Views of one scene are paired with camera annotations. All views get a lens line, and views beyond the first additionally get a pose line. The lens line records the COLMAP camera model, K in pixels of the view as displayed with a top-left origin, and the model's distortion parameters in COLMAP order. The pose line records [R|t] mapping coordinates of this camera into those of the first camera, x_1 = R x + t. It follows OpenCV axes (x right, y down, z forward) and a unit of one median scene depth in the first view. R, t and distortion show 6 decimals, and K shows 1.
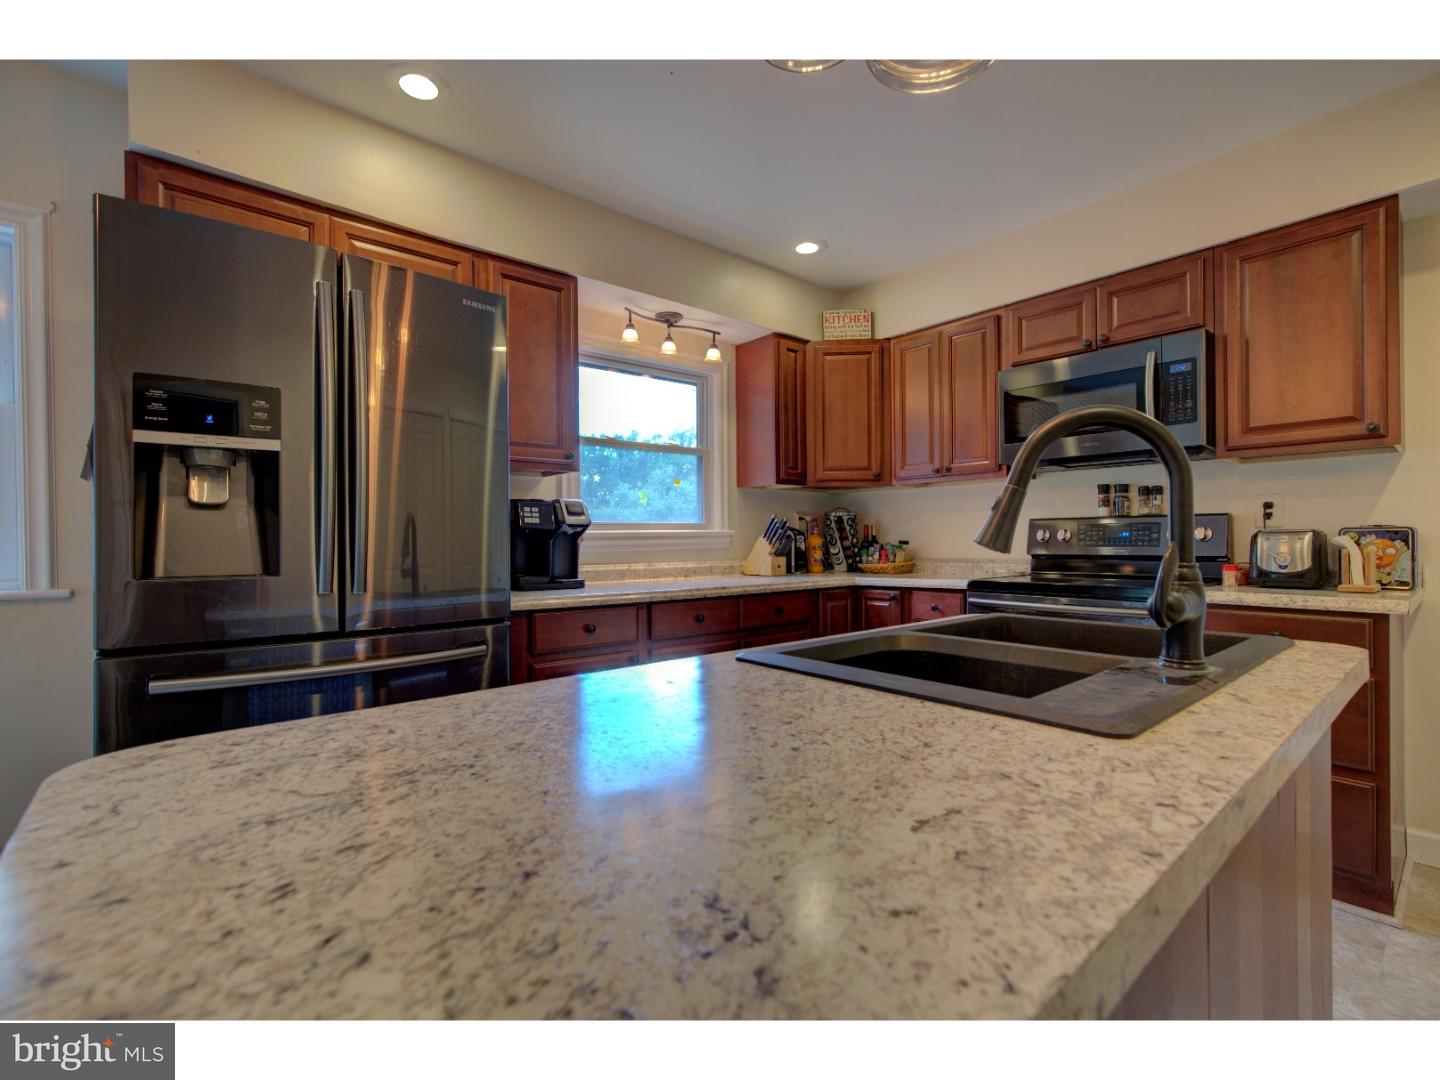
lens RADIAL K [[650.7, 0, 721.5], [0, 650.7, 537.7], [0, 0, 1]] dist [-0.001546, 0.000543]
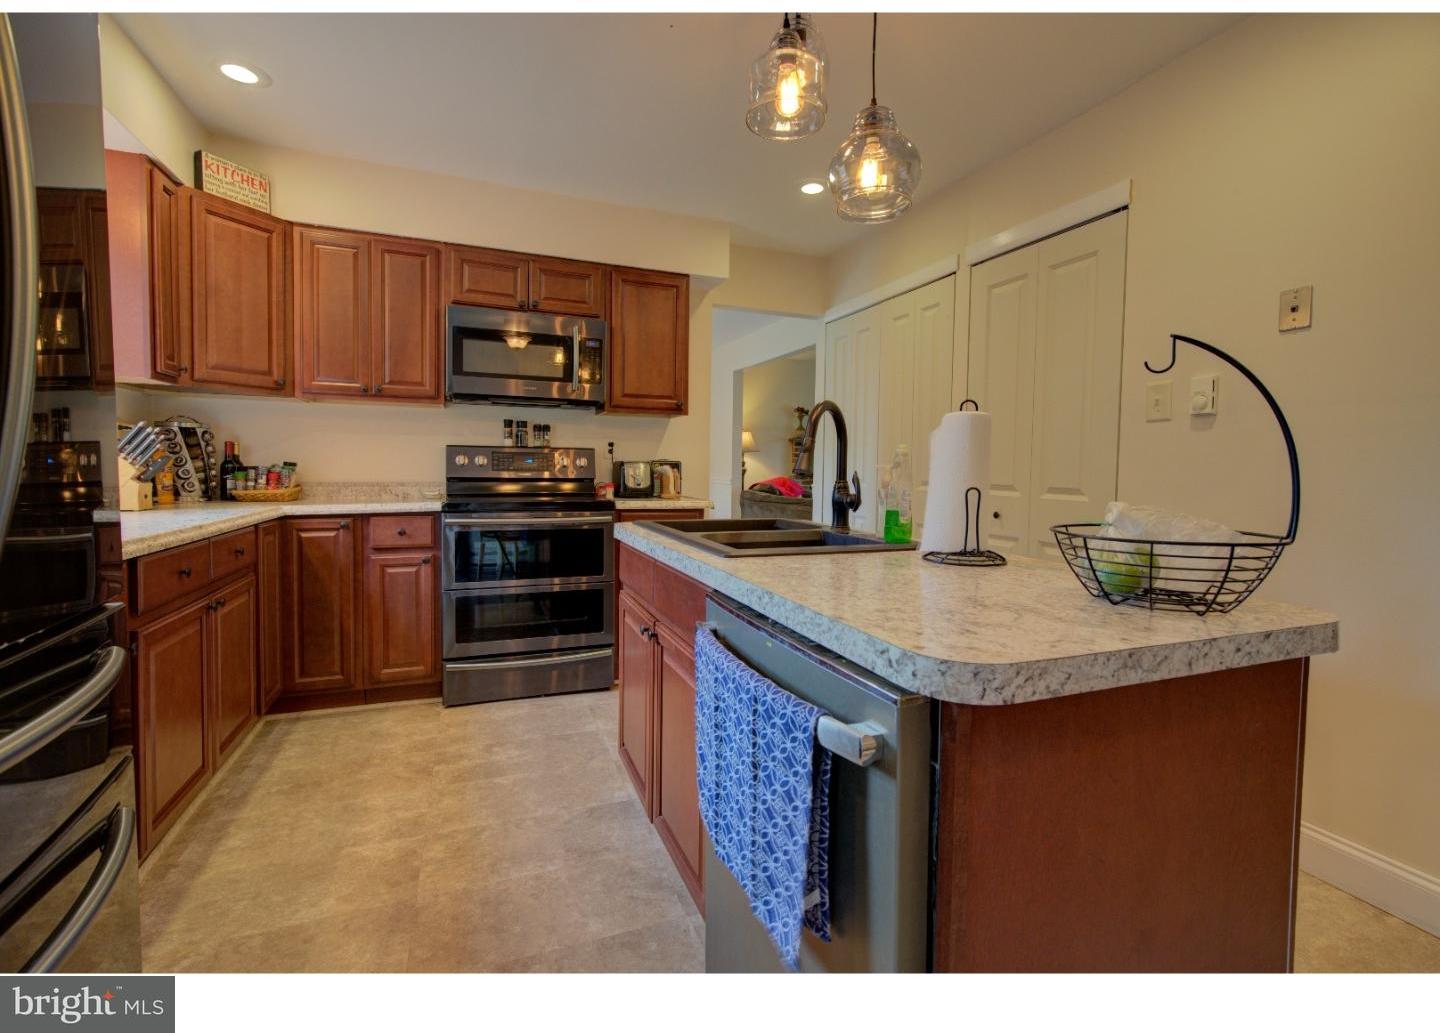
lens RADIAL K [[649.0, 0, 741.8], [0, 649.0, 492.4], [0, 0, 1]] dist [-0.003288, -0.000544]
pose [[0.311246, -0.025898, 0.949976, -0.409306], [-0.021370, 0.999185, 0.034242, 0.002765], [-0.950089, -0.030959, 0.310439, 0.194429]]
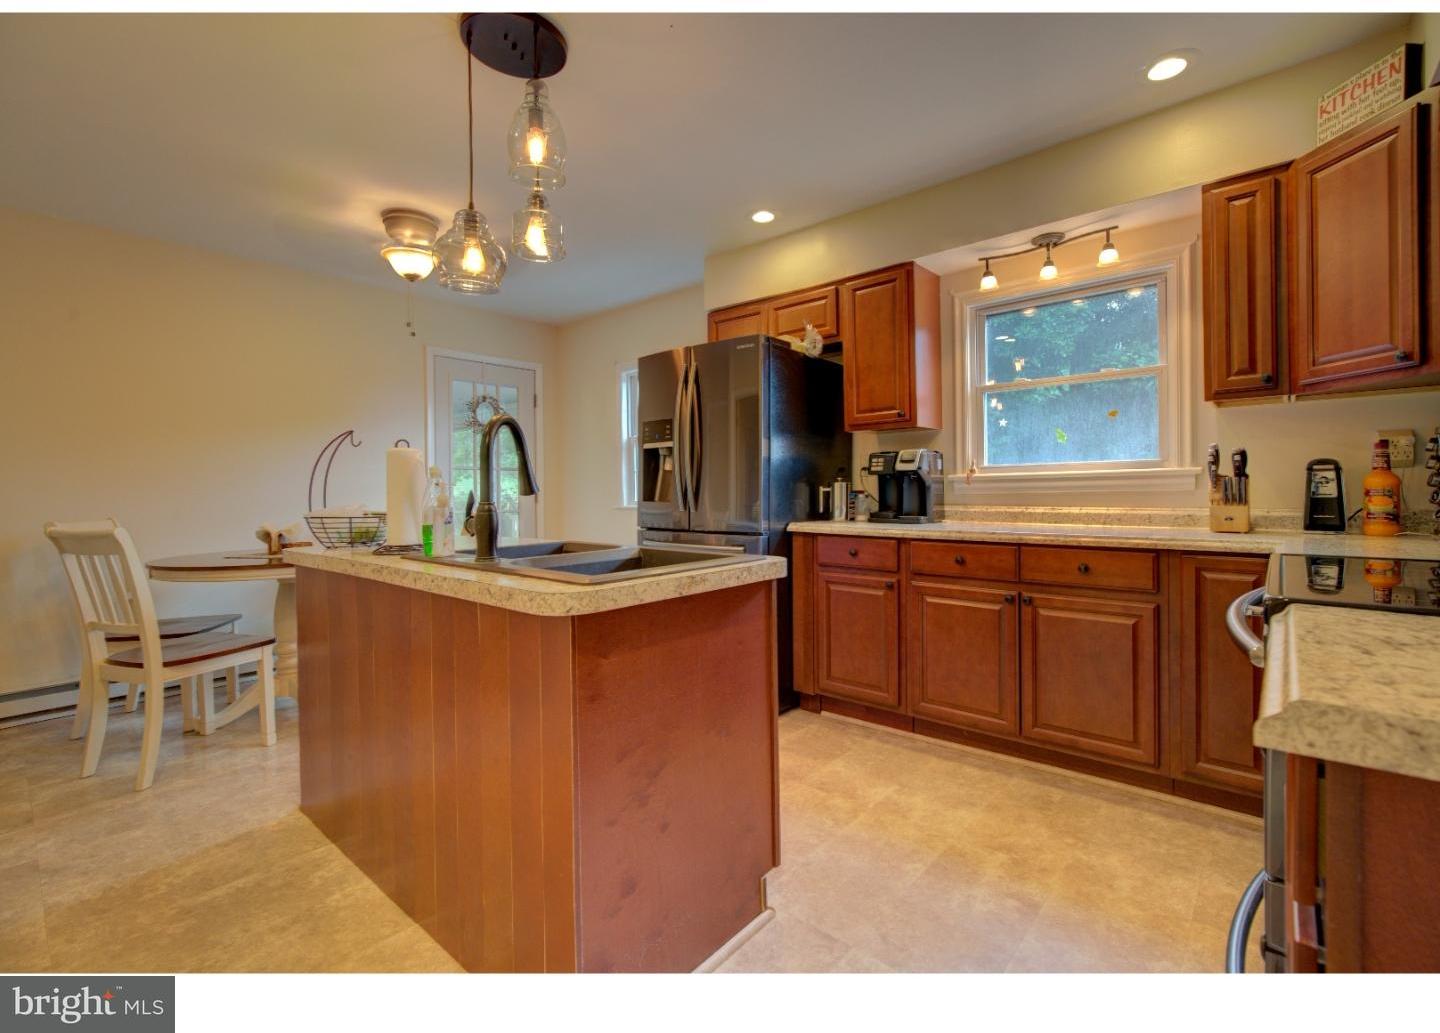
lens RADIAL K [[649.0, 0, 734.3], [0, 649.0, 494.6], [0, 0, 1]] dist [-0.003288, -0.000544]
pose [[0.145392, 0.013849, -0.989277, 0.758432], [0.013580, 0.999780, 0.015992, 0.000552], [0.989281, -0.015760, 0.145172, 0.420330]]
